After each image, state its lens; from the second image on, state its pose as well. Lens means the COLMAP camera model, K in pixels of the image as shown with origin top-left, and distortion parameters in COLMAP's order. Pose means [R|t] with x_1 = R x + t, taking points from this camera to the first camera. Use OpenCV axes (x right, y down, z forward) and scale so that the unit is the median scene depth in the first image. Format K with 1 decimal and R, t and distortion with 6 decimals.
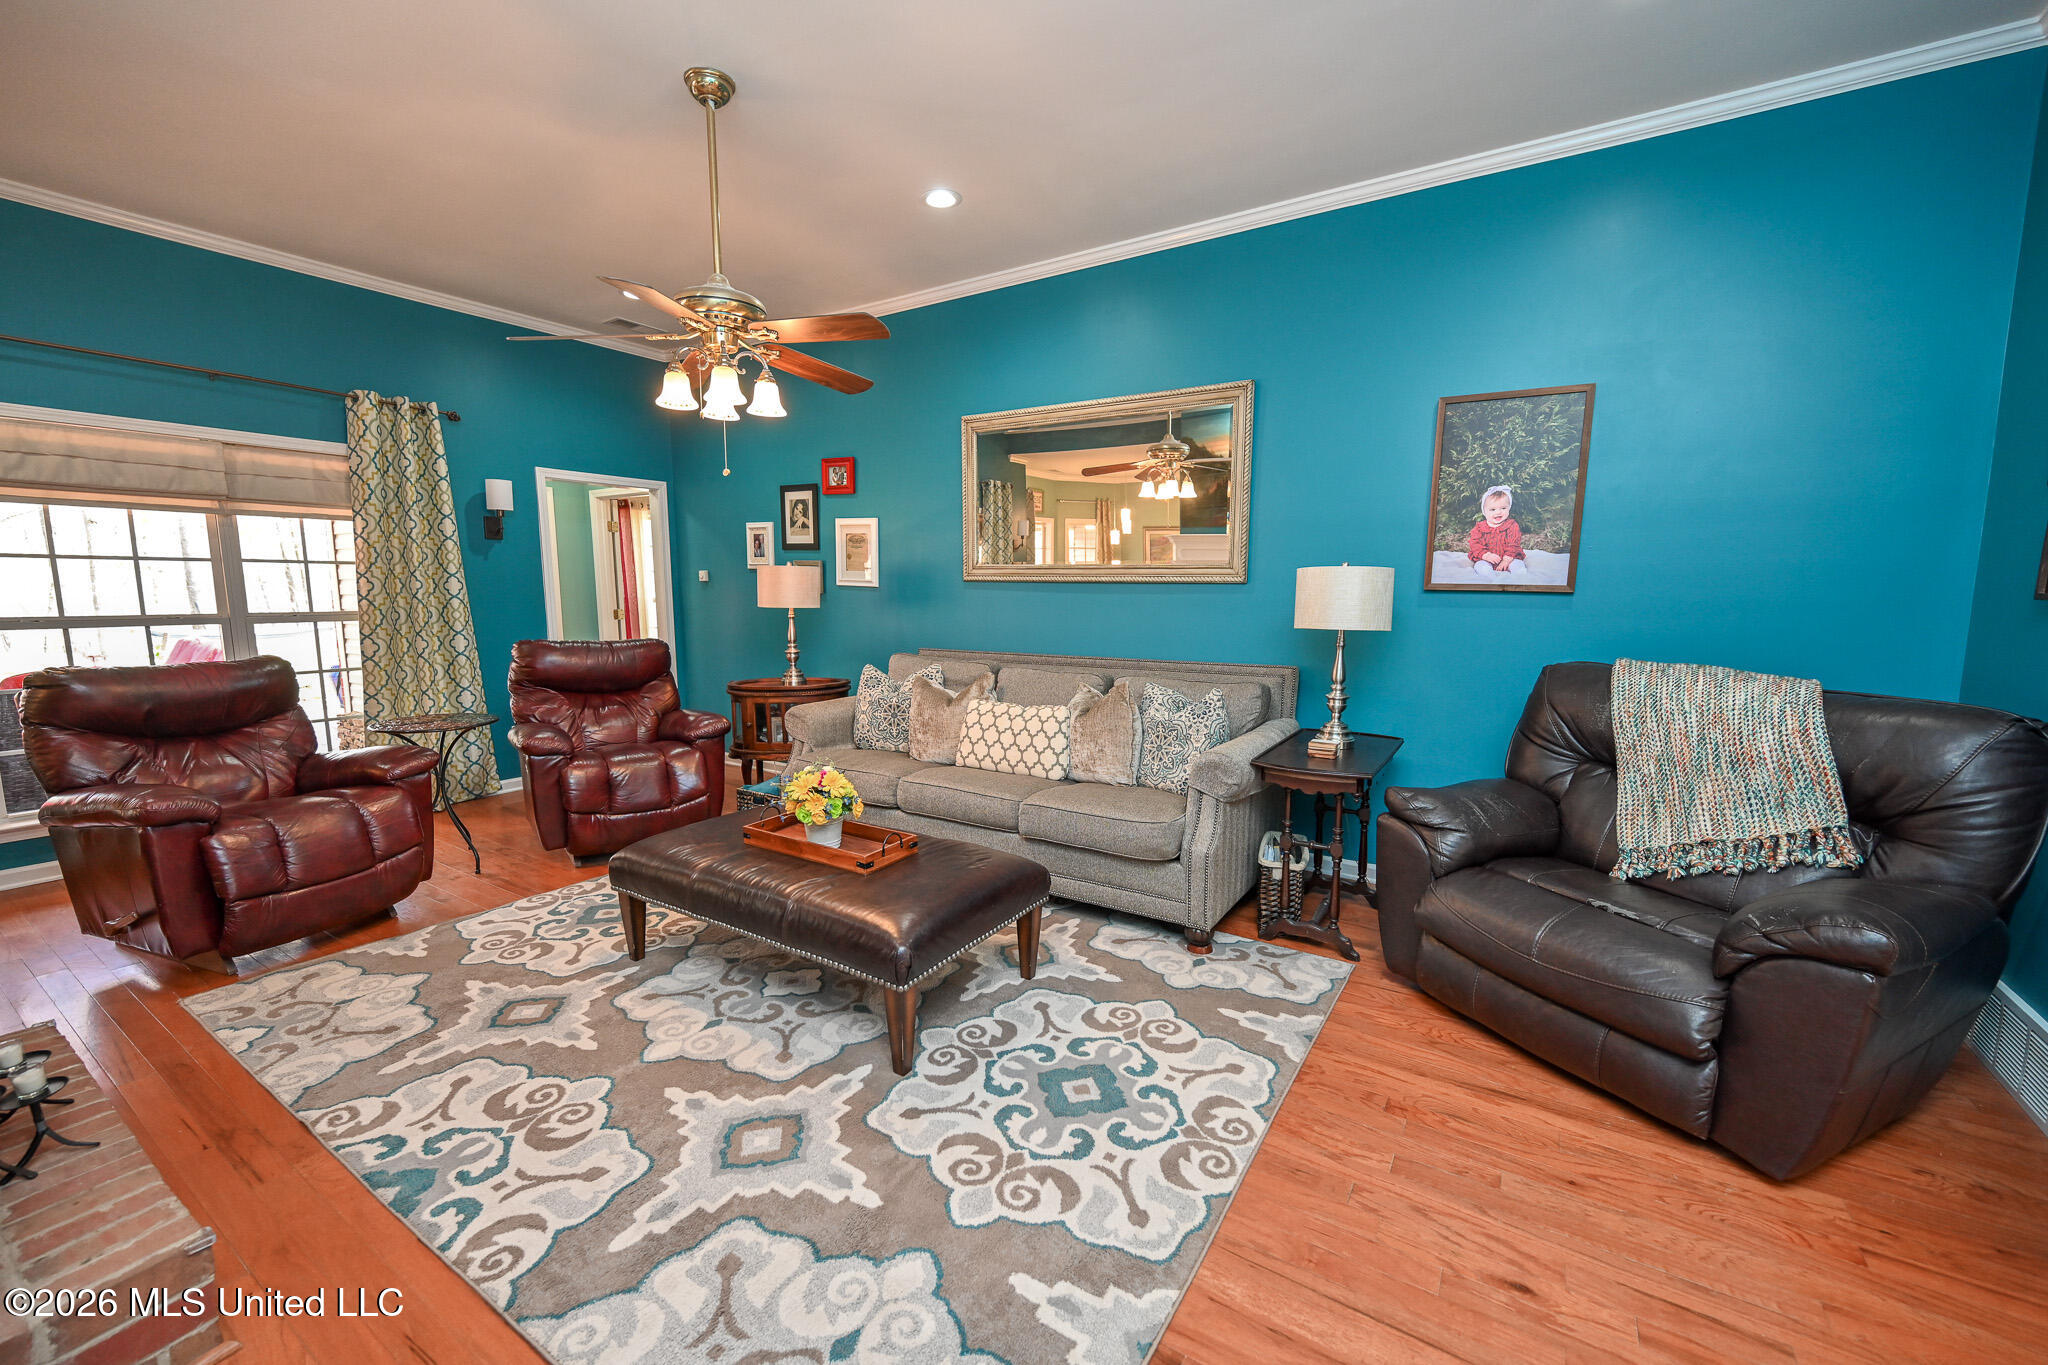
lens RADIAL K [[809.6, 0, 1038.6], [0, 809.6, 687.0], [0, 0, 1]] dist [0.000259, 0.000430]
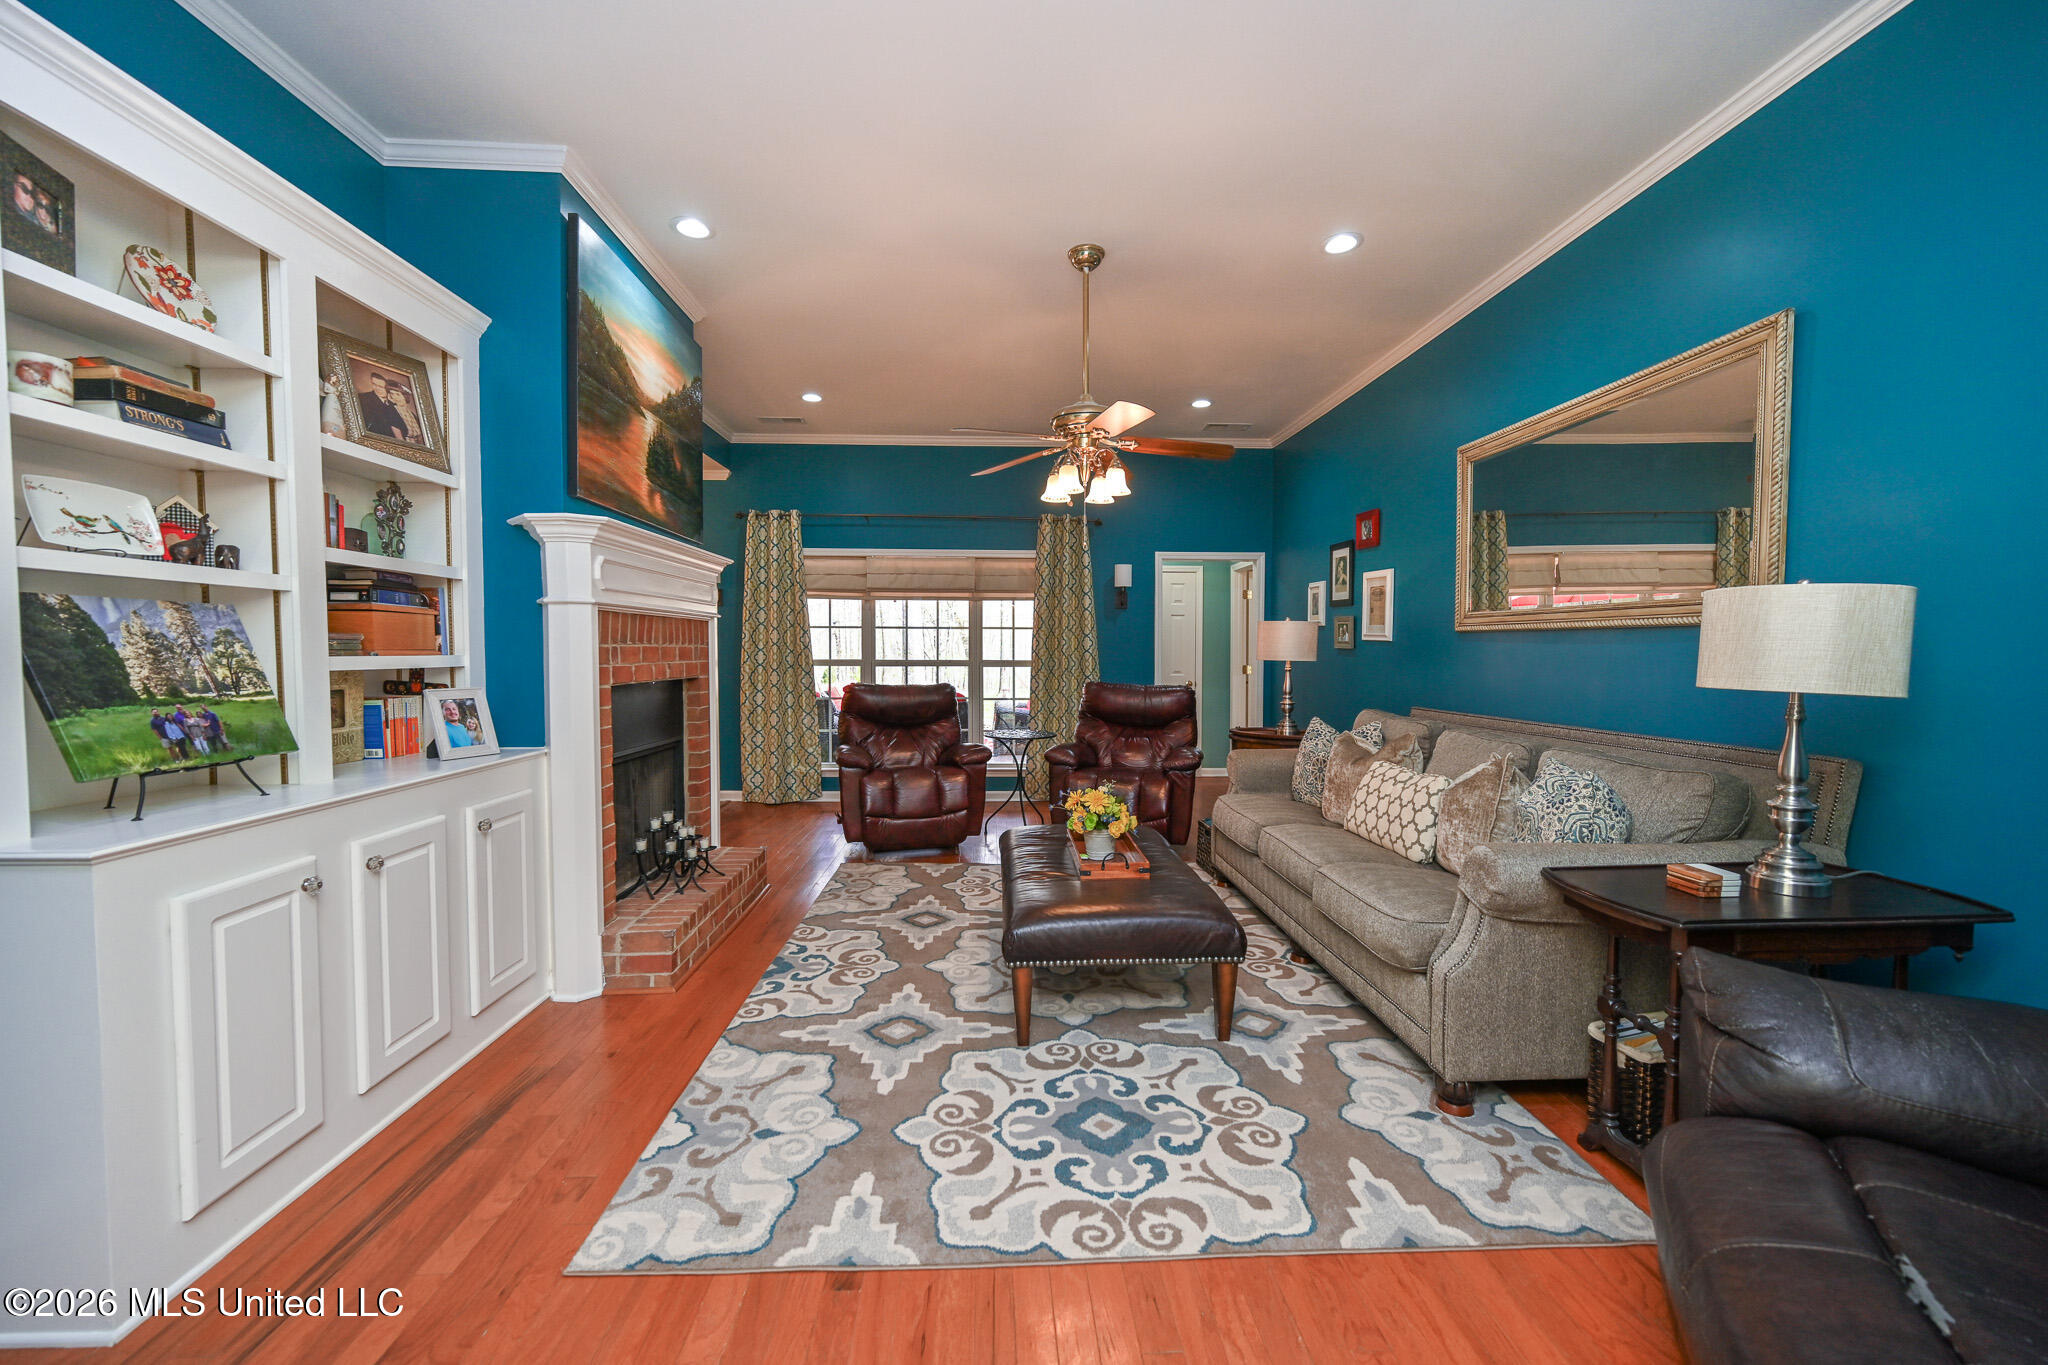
lens RADIAL K [[809.6, 0, 1030.9], [0, 809.6, 681.1], [0, 0, 1]] dist [0.000259, 0.000430]
pose [[0.575582, 0.028362, -0.817252, 0.634957], [-0.101898, 0.994097, -0.037267, 0.001445], [0.811371, 0.104727, 0.575074, 0.238862]]
